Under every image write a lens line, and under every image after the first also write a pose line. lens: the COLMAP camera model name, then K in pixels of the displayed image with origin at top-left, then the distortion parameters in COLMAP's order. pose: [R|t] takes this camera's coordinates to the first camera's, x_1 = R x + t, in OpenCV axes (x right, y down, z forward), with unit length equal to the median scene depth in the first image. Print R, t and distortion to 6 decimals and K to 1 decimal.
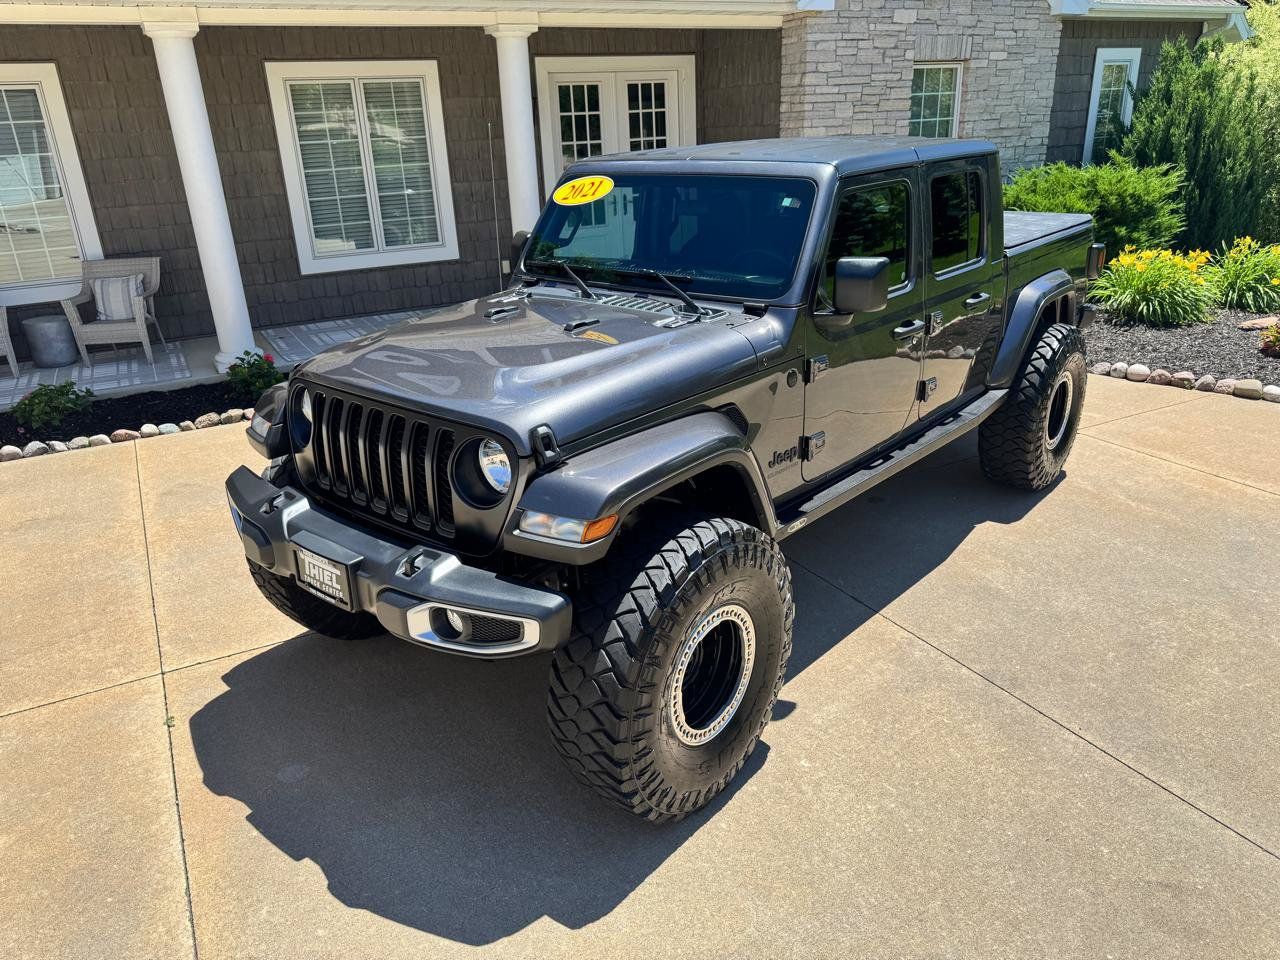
lens RADIAL K [[898.8, 0, 639.0], [0, 898.8, 484.4], [0, 0, 1]] dist [0.027497, -0.027419]
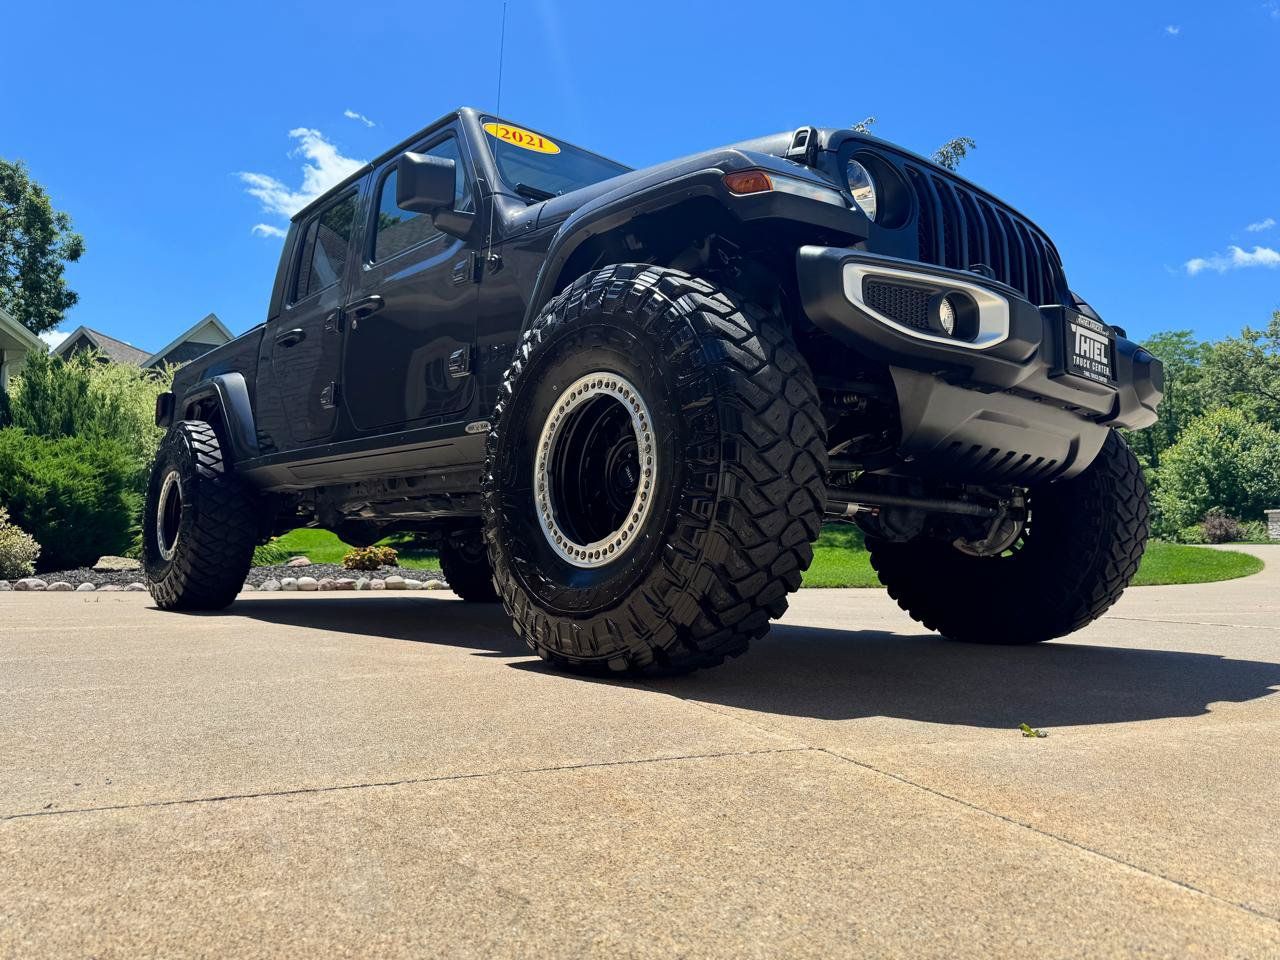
lens RADIAL K [[912.1, 0, 658.5], [0, 912.1, 470.5], [0, 0, 1]] dist [0.040749, -0.062727]
pose [[0.134905, 0.129600, 0.982346, -0.656252], [0.357583, 0.918232, -0.170248, 0.110554], [-0.924086, 0.374237, 0.077531, 0.734108]]
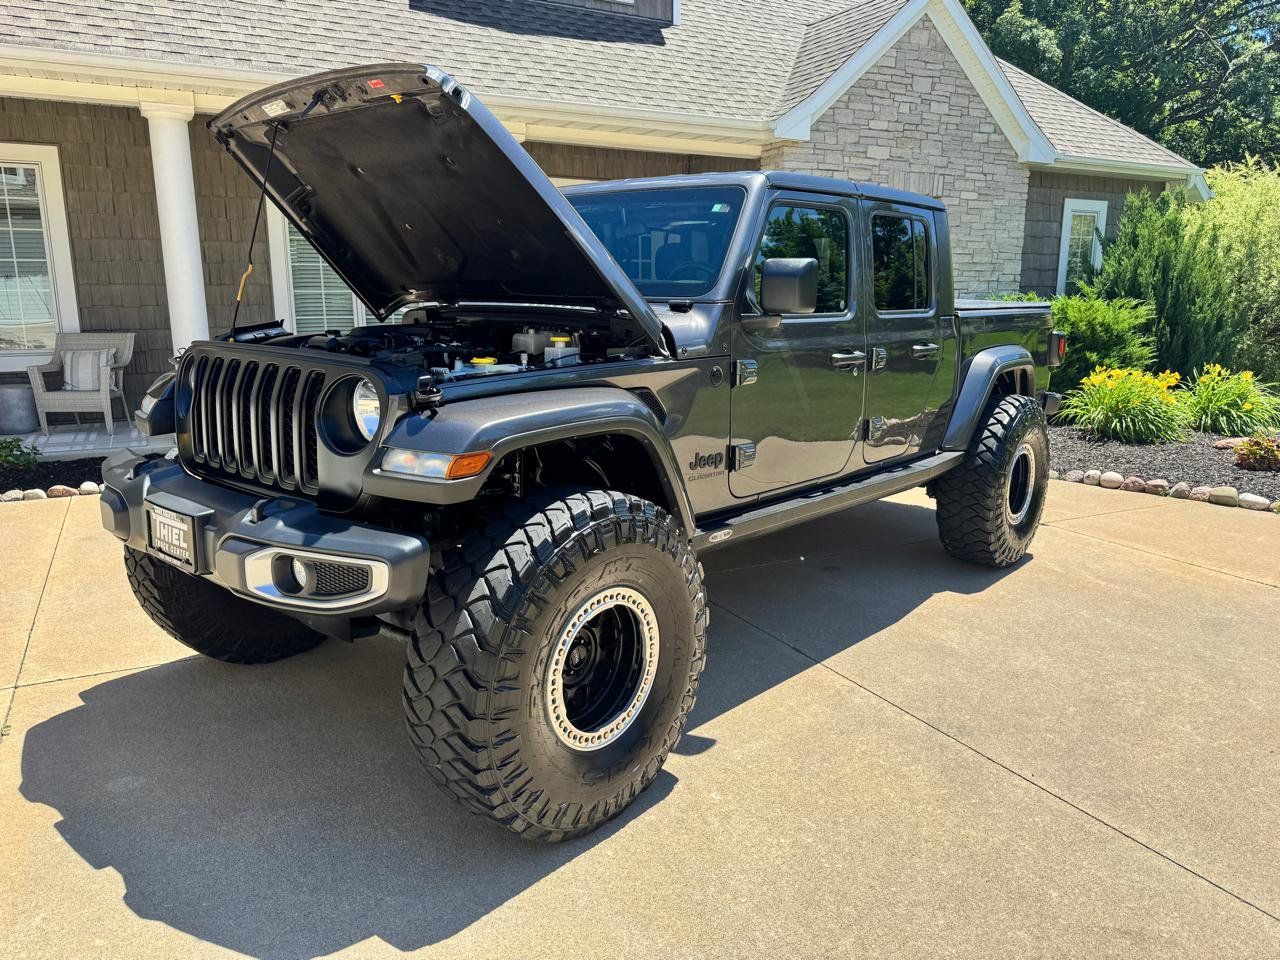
lens RADIAL K [[898.8, 0, 639.0], [0, 898.8, 484.4], [0, 0, 1]] dist [0.027497, -0.027419]
pose [[0.999130, 0.041698, -0.000682, 0.061980], [-0.041207, 0.984576, -0.170038, 0.103311], [-0.006418, 0.169918, 0.985437, 0.058207]]
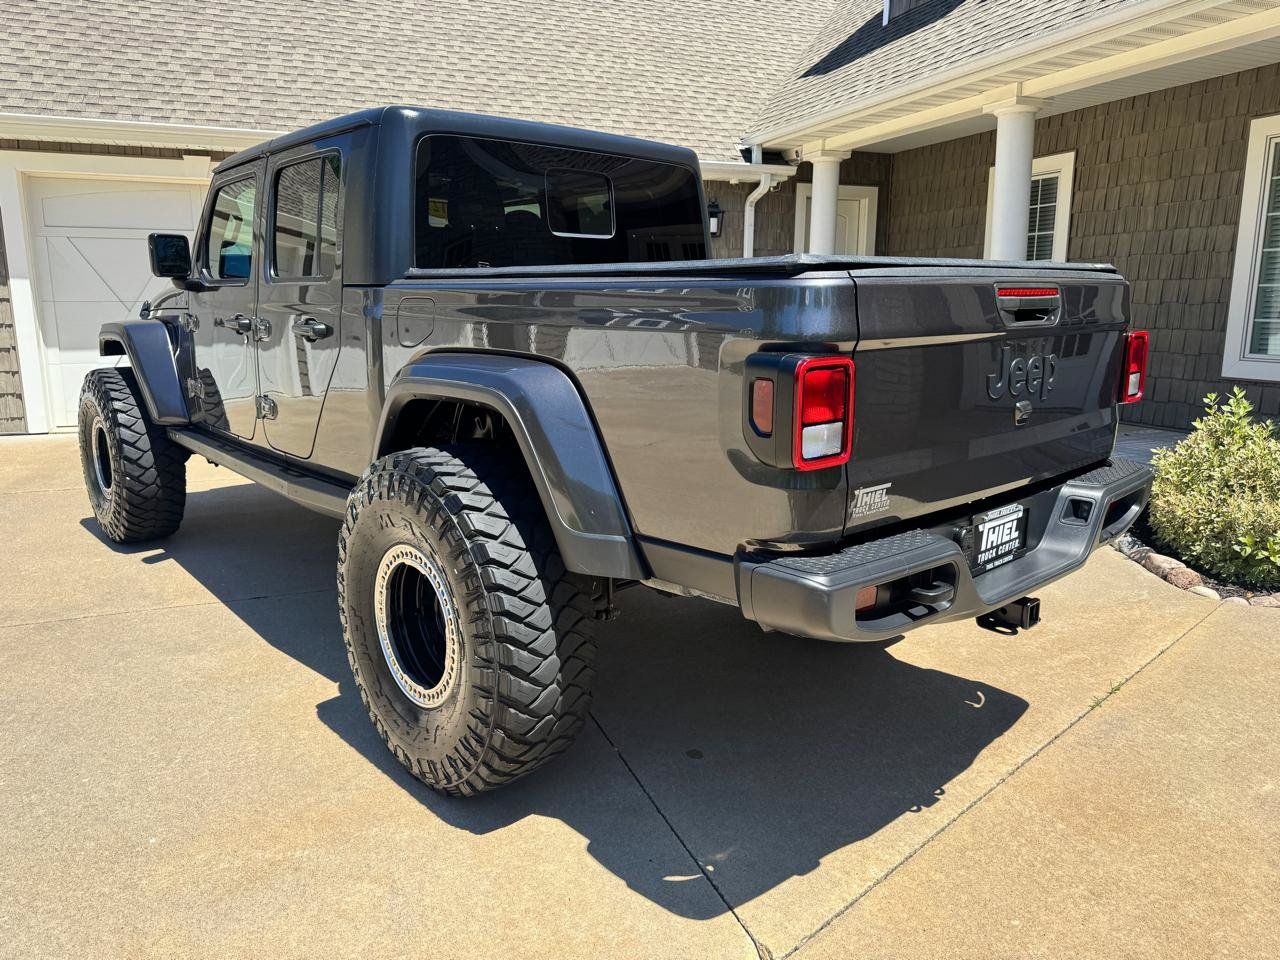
lens RADIAL K [[907.7, 0, 640.0], [0, 907.7, 480.0], [0, 0, 1]] dist [-0.002262, -0.002504]
pose [[-0.139182, 0.227721, -0.963728, 0.908125], [-0.367906, 0.891651, 0.263823, -0.327153], [0.919388, 0.391281, -0.040321, 1.127897]]
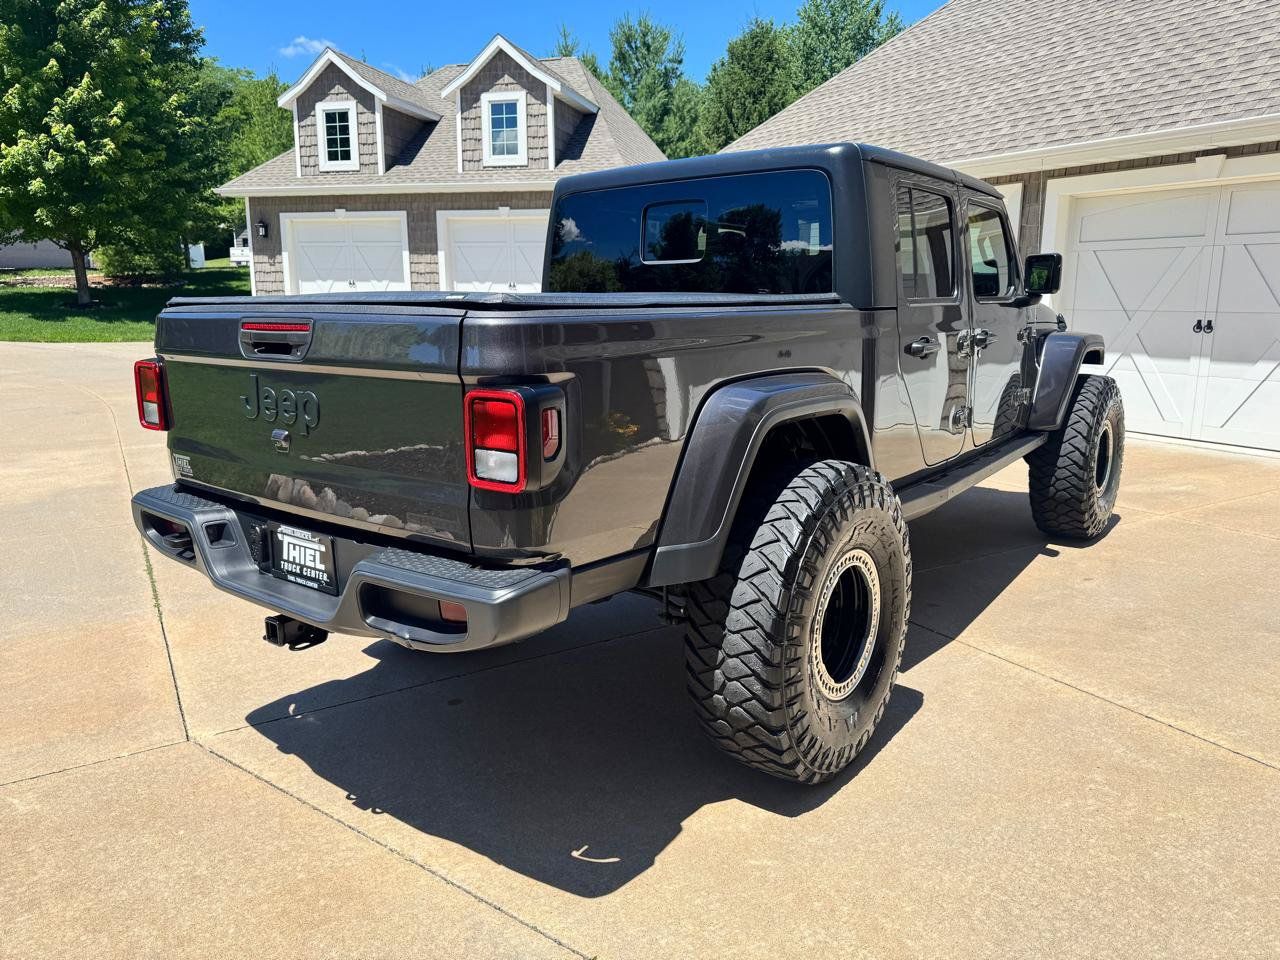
lens RADIAL K [[898.8, 0, 639.0], [0, 898.8, 484.4], [0, 0, 1]] dist [0.027497, -0.027419]
pose [[-0.998953, 0.039914, -0.022352, 0.295354], [0.020869, 0.832409, 0.553769, -0.536520], [0.040710, 0.552722, -0.832371, 1.658401]]
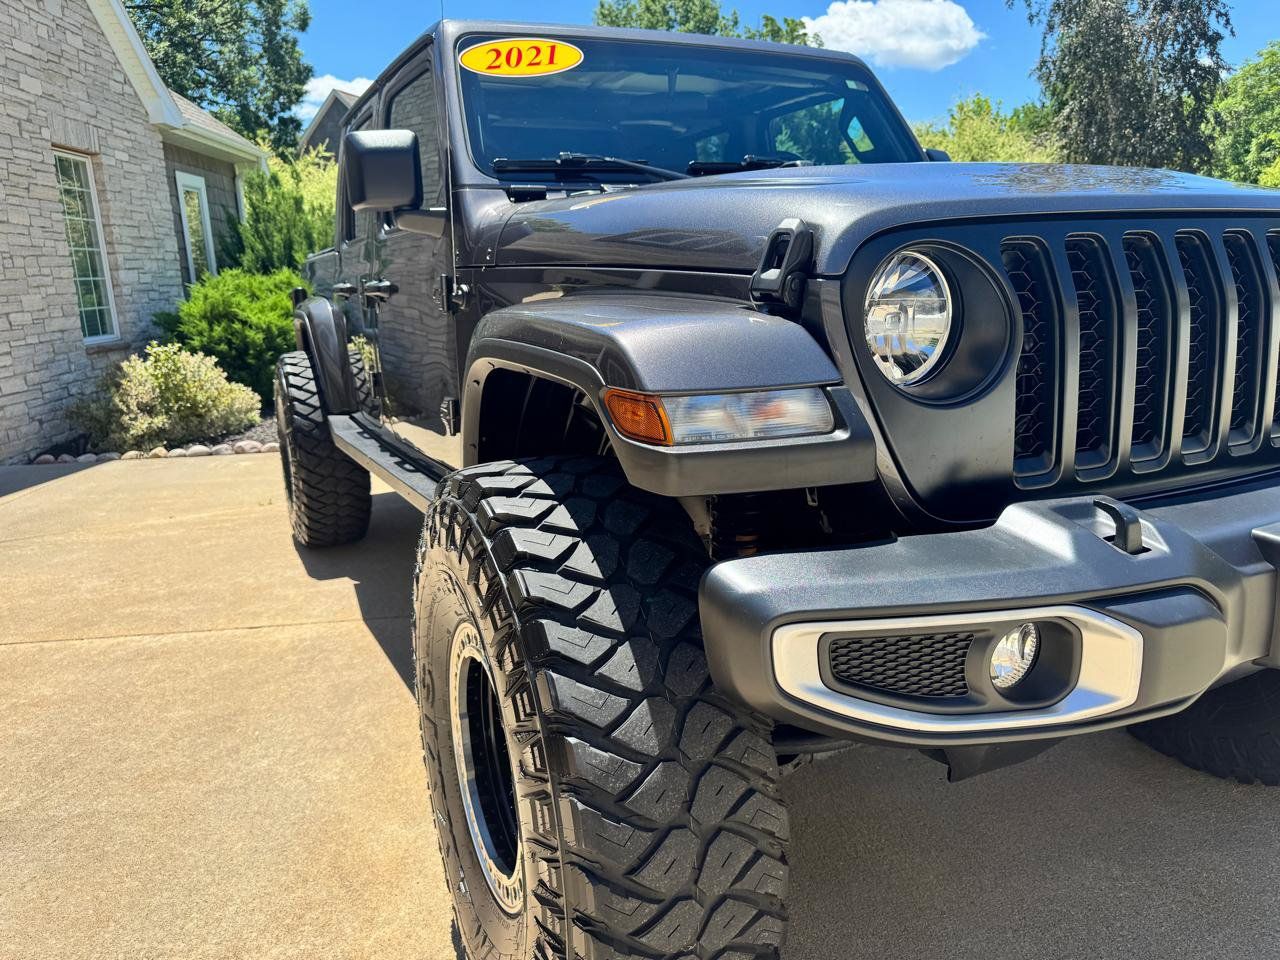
lens RADIAL K [[922.7, 0, 638.2], [0, 922.7, 466.3], [0, 0, 1]] dist [-0.000402, 0.002133]
pose [[0.424649, -0.170665, 0.889127, -0.480388], [0.364487, 0.931197, 0.004660, -0.043414], [-0.828748, 0.322096, 0.457636, 0.588358]]
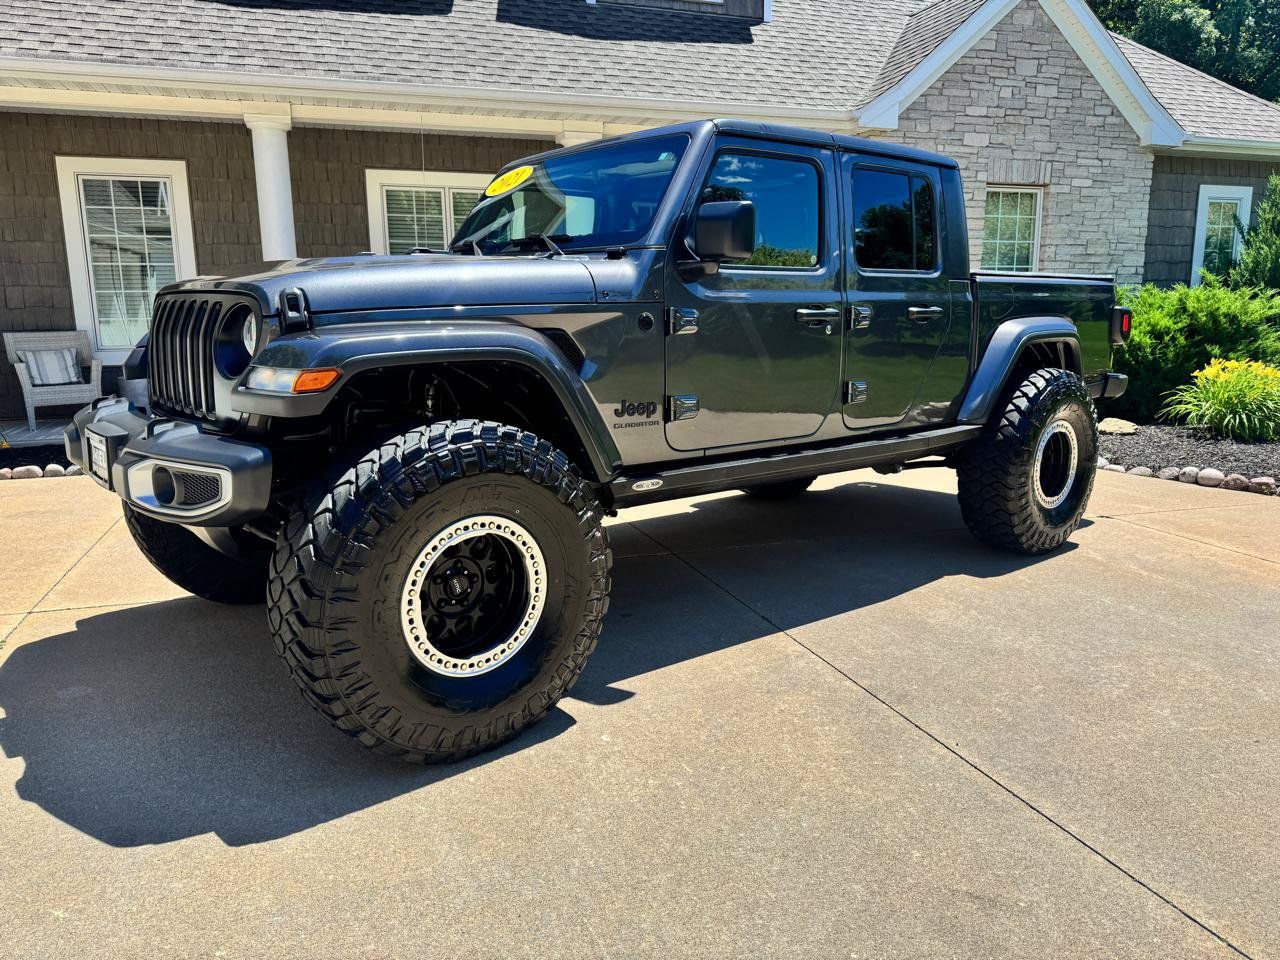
lens RADIAL K [[893.1, 0, 639.0], [0, 893.1, 484.8], [0, 0, 1]] dist [0.023000, -0.021111]
pose [[0.984688, 0.062027, -0.162915, 0.212863], [-0.091103, 0.979882, -0.177573, 0.138842], [0.148623, 0.189697, 0.970529, 0.086003]]
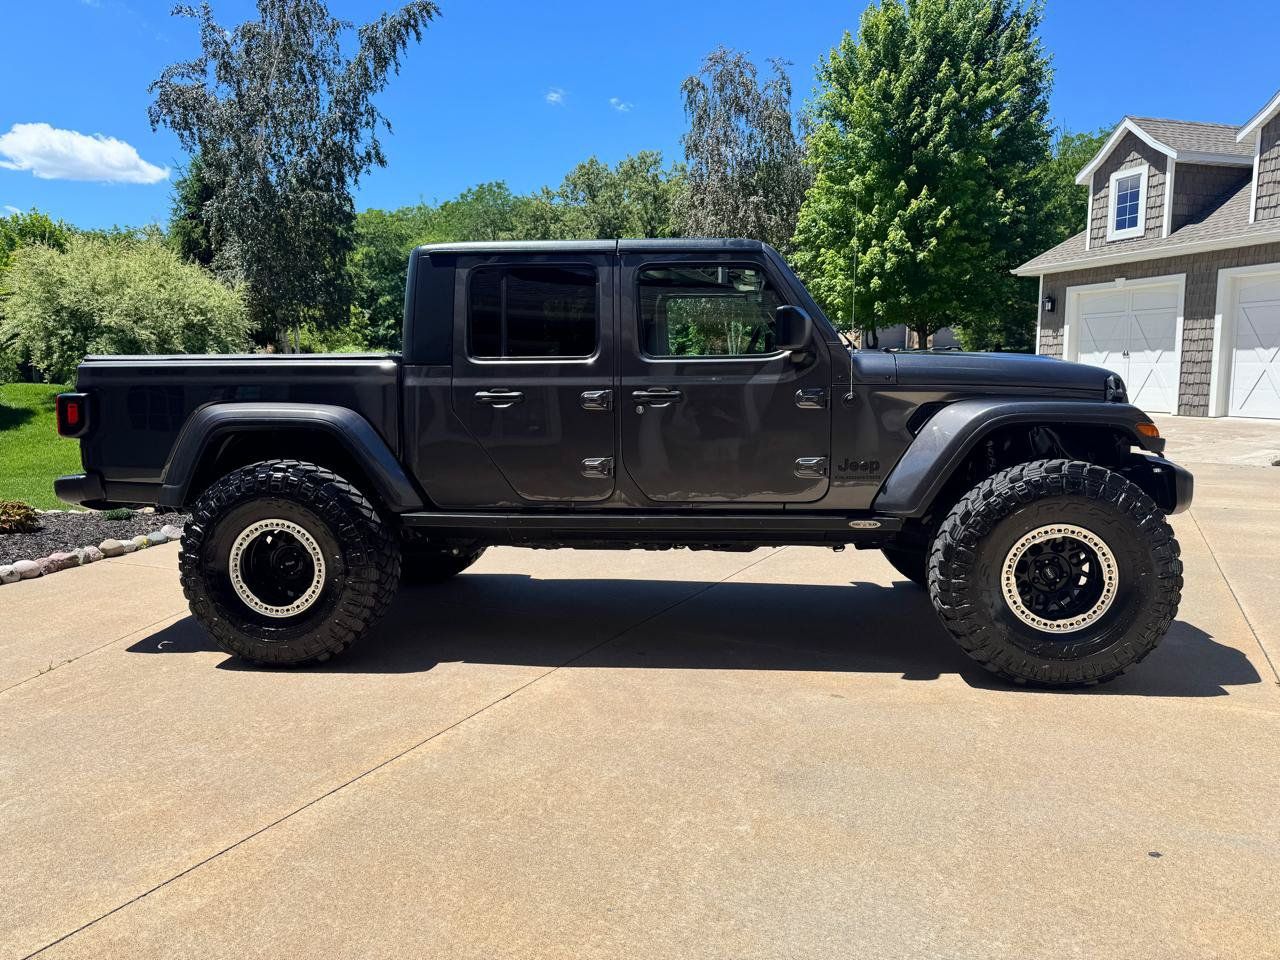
lens RADIAL K [[898.8, 0, 639.0], [0, 898.8, 484.4], [0, 0, 1]] dist [0.027497, -0.027419]
pose [[-0.554676, -0.066343, 0.829418, -0.670016], [0.329433, 0.897851, 0.292126, -0.369092], [-0.764074, 0.435273, -0.476160, 1.374620]]
